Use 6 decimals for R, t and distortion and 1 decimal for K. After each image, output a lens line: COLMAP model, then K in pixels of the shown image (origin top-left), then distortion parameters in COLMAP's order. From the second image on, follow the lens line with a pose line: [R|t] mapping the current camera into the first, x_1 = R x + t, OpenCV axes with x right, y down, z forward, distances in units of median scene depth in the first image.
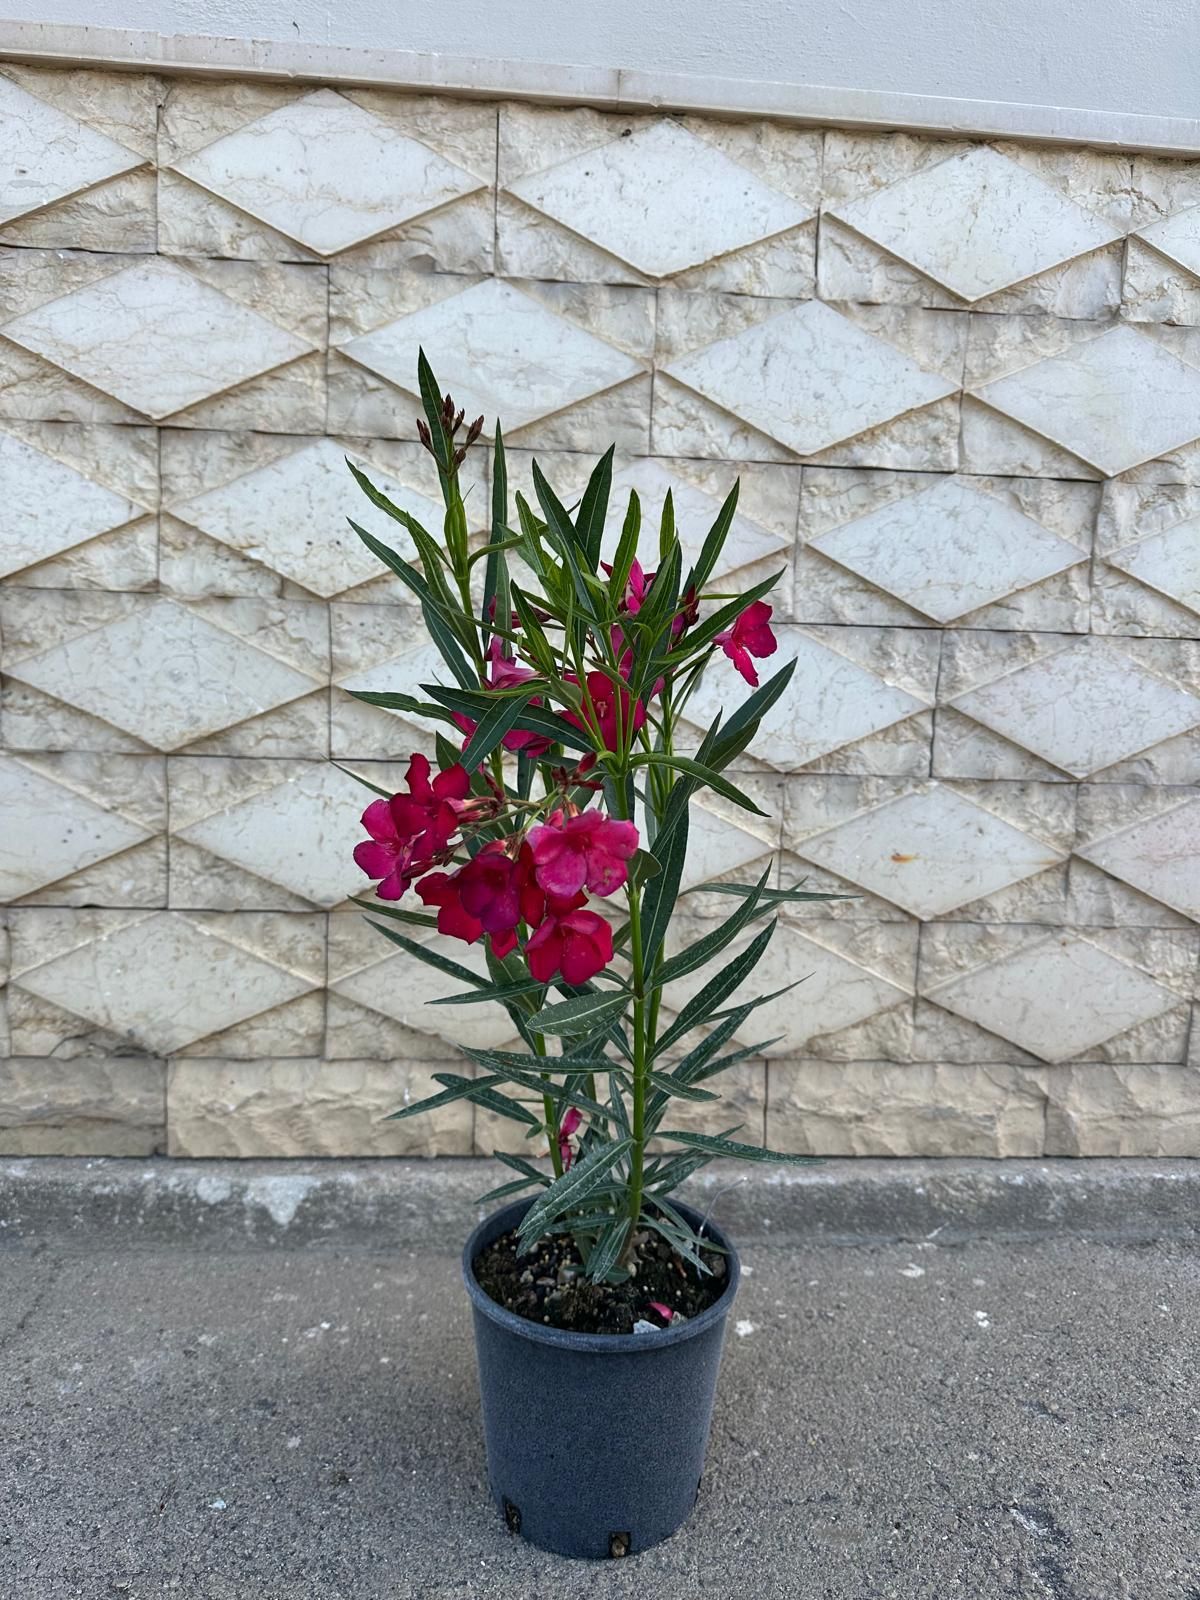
lens RADIAL K [[1101.1, 0, 605.8], [0, 1101.1, 812.6], [0, 0, 1]] dist [0.009314, -0.025436]
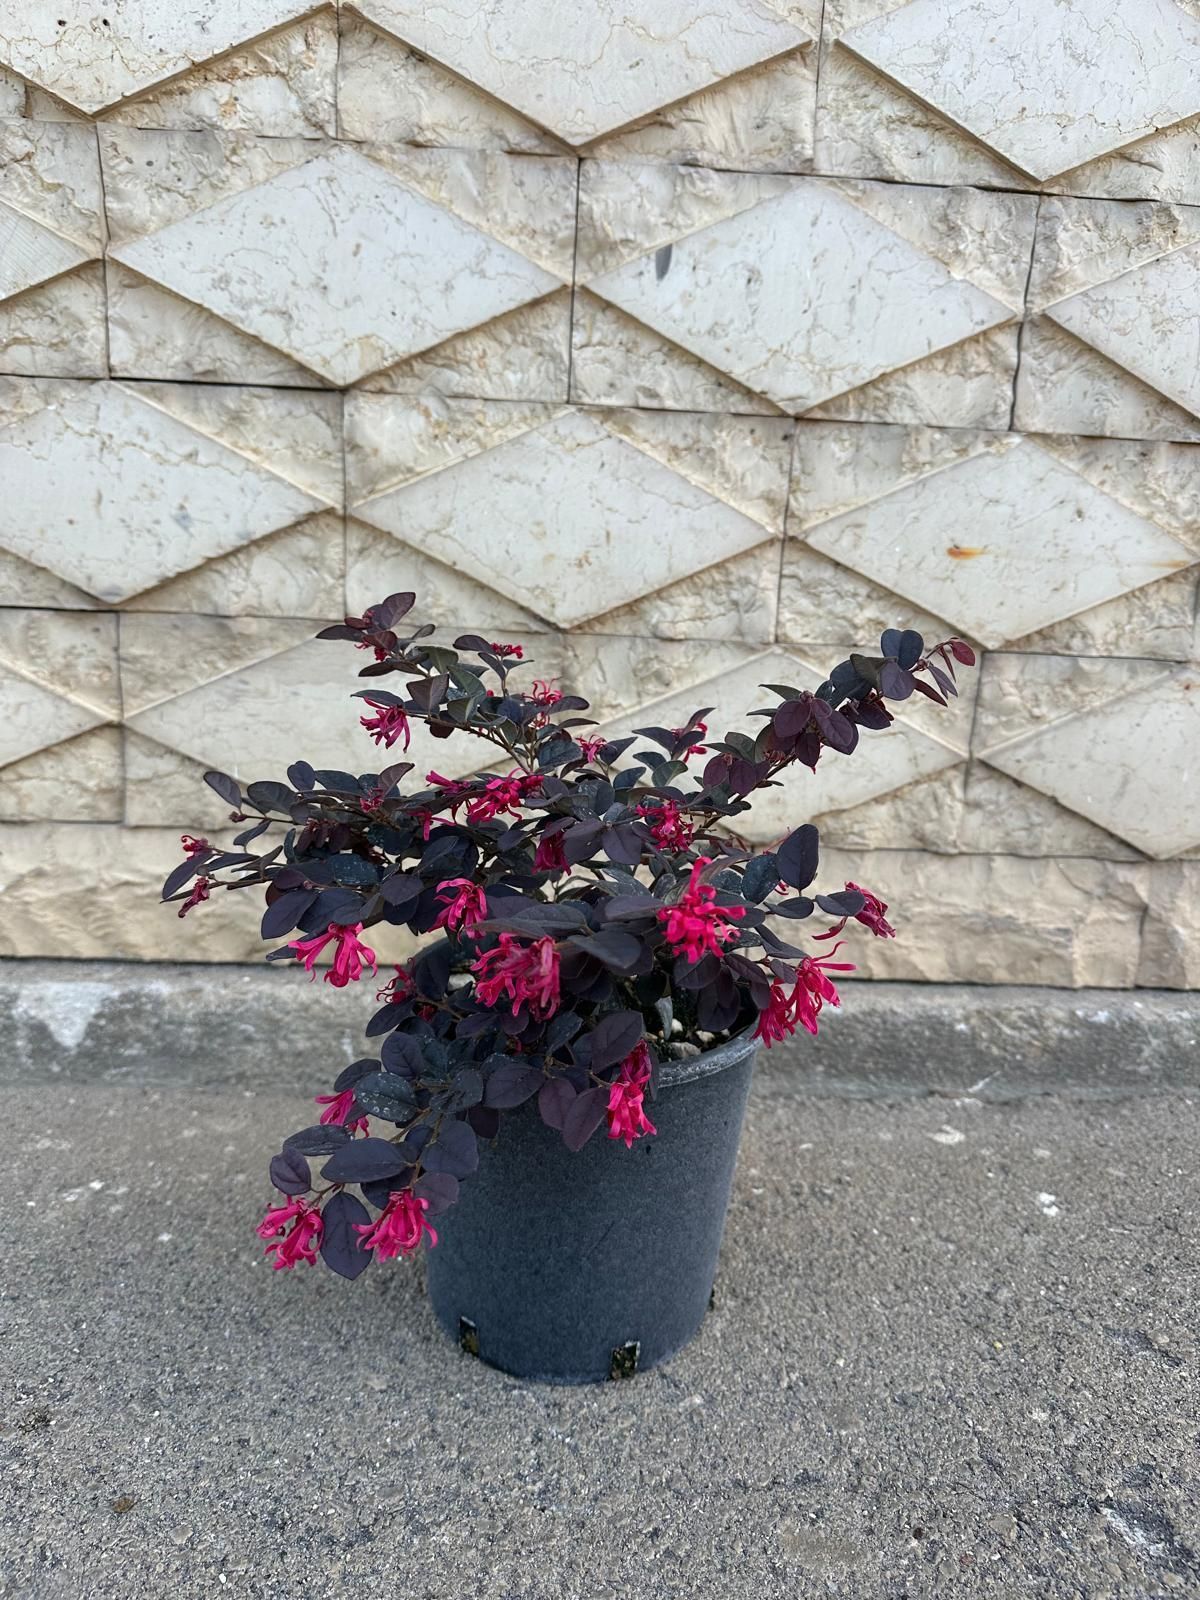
lens RADIAL K [[1101.1, 0, 601.2], [0, 1101.1, 797.3], [0, 0, 1]] dist [0.009314, -0.025436]
pose [[0.999395, 0.019476, -0.028806, 0.072784], [-0.016519, 0.994895, 0.099558, 0.134649], [0.030598, -0.099022, 0.994615, 0.313605]]
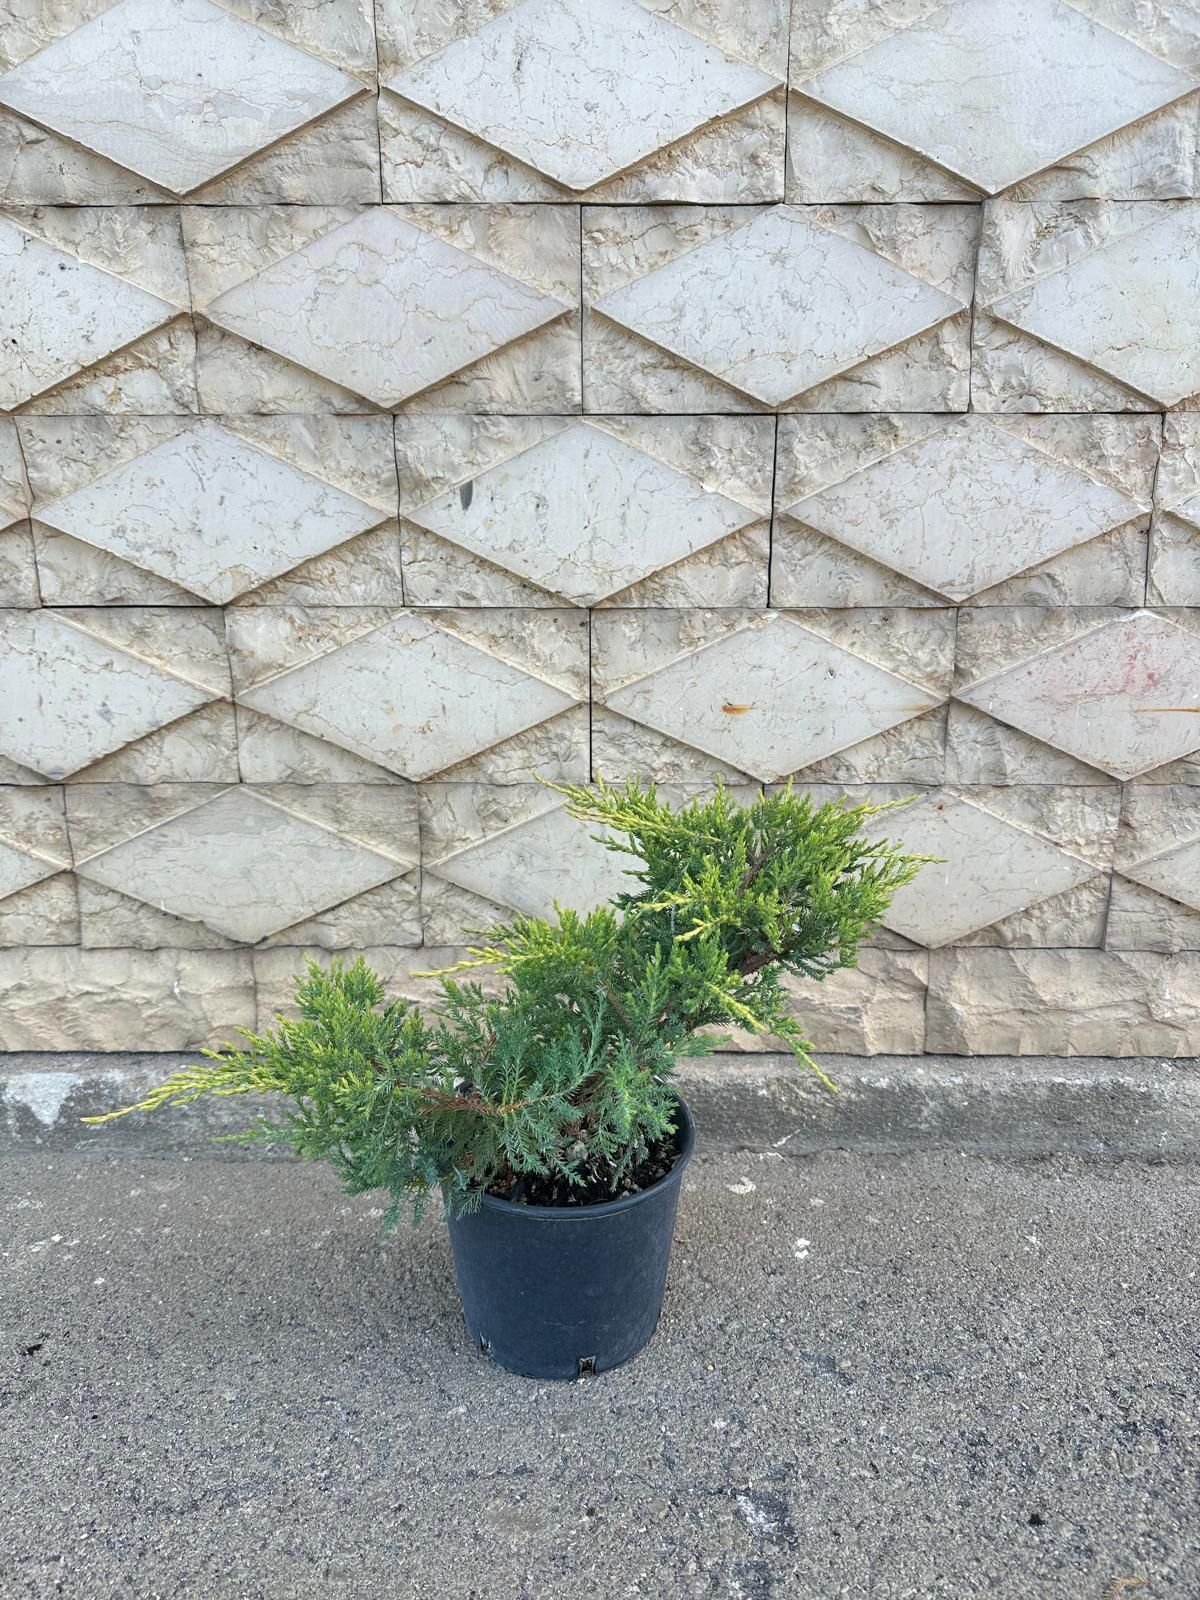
lens RADIAL K [[1101.1, 0, 622.4], [0, 1101.1, 804.0], [0, 0, 1]] dist [0.009314, -0.025436]
pose [[0.994594, -0.014762, -0.102782, 0.282287], [0.027673, 0.991727, 0.125350, 0.008167], [0.100081, -0.127516, 0.986774, 0.180395]]
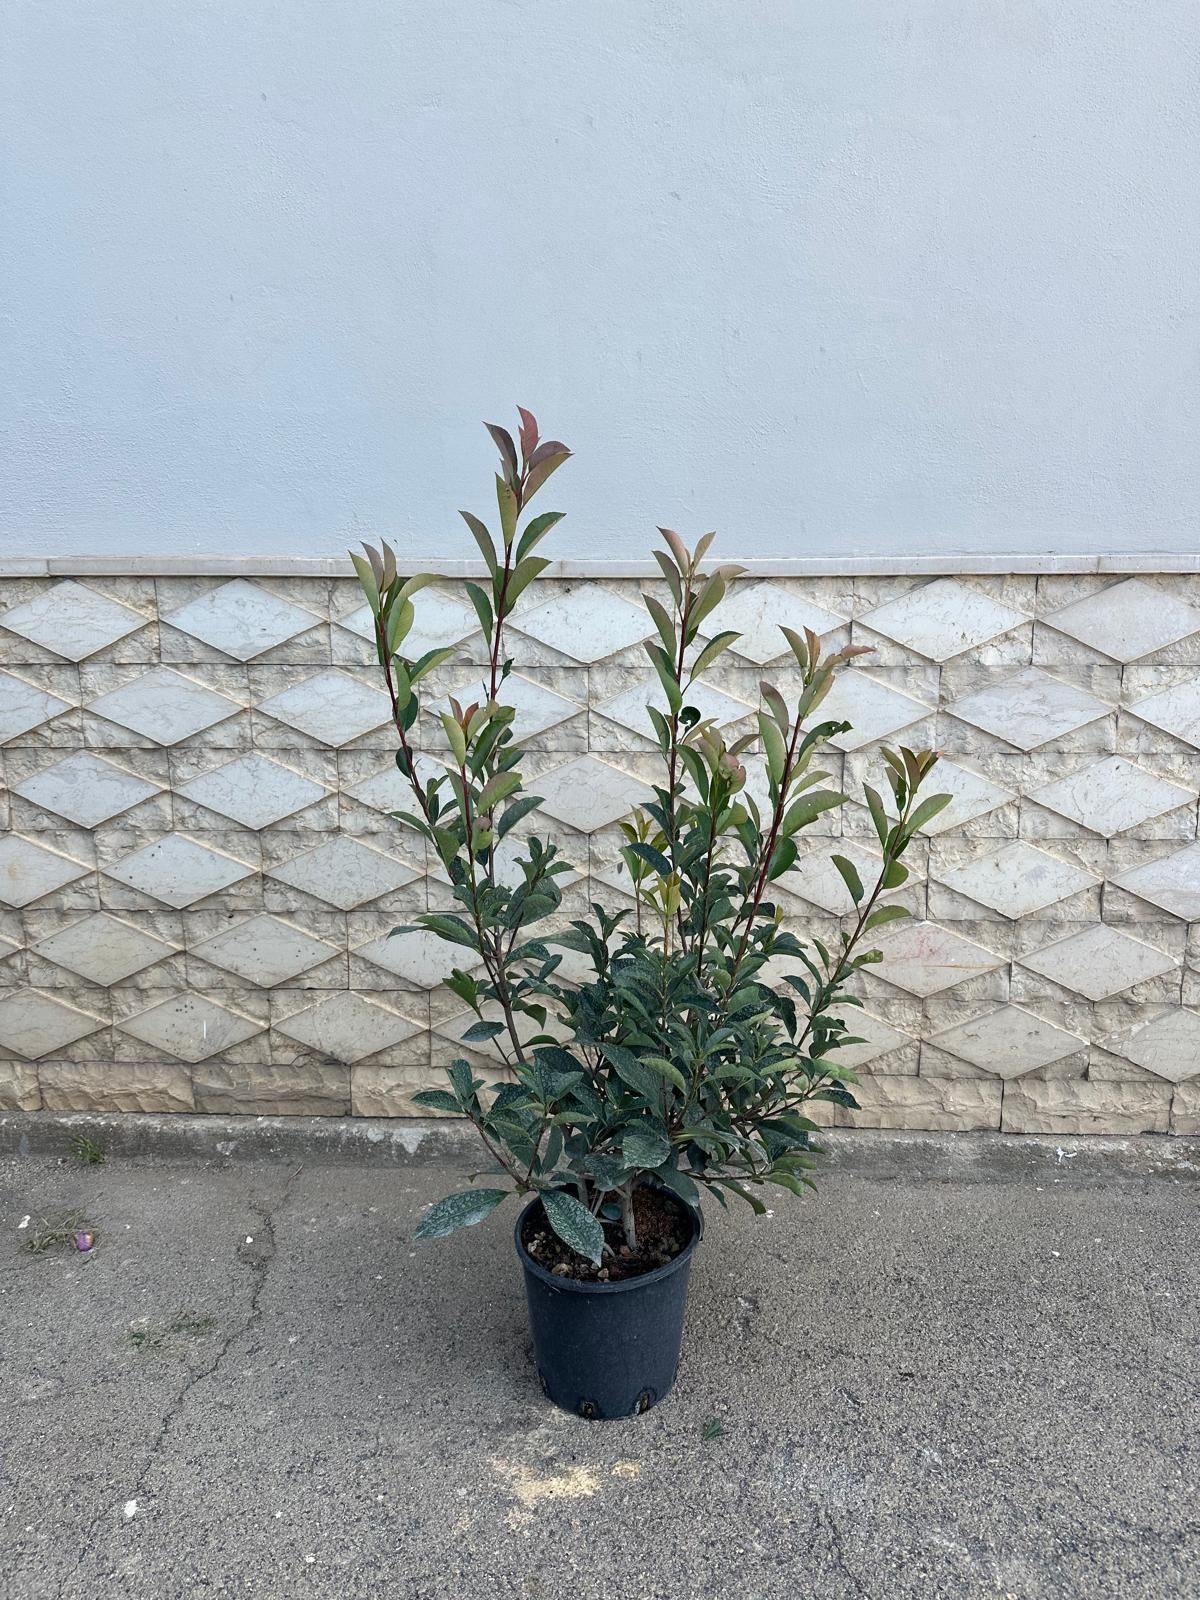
lens RADIAL K [[1138.8, 0, 607.1], [0, 1138.8, 807.0], [0, 0, 1]] dist [0.115727, -0.018166]
pose [[0.990325, -0.014047, -0.138053, 0.332436], [0.022529, 0.997940, 0.060072, -0.342544], [0.136924, -0.062601, 0.988601, -0.906869]]
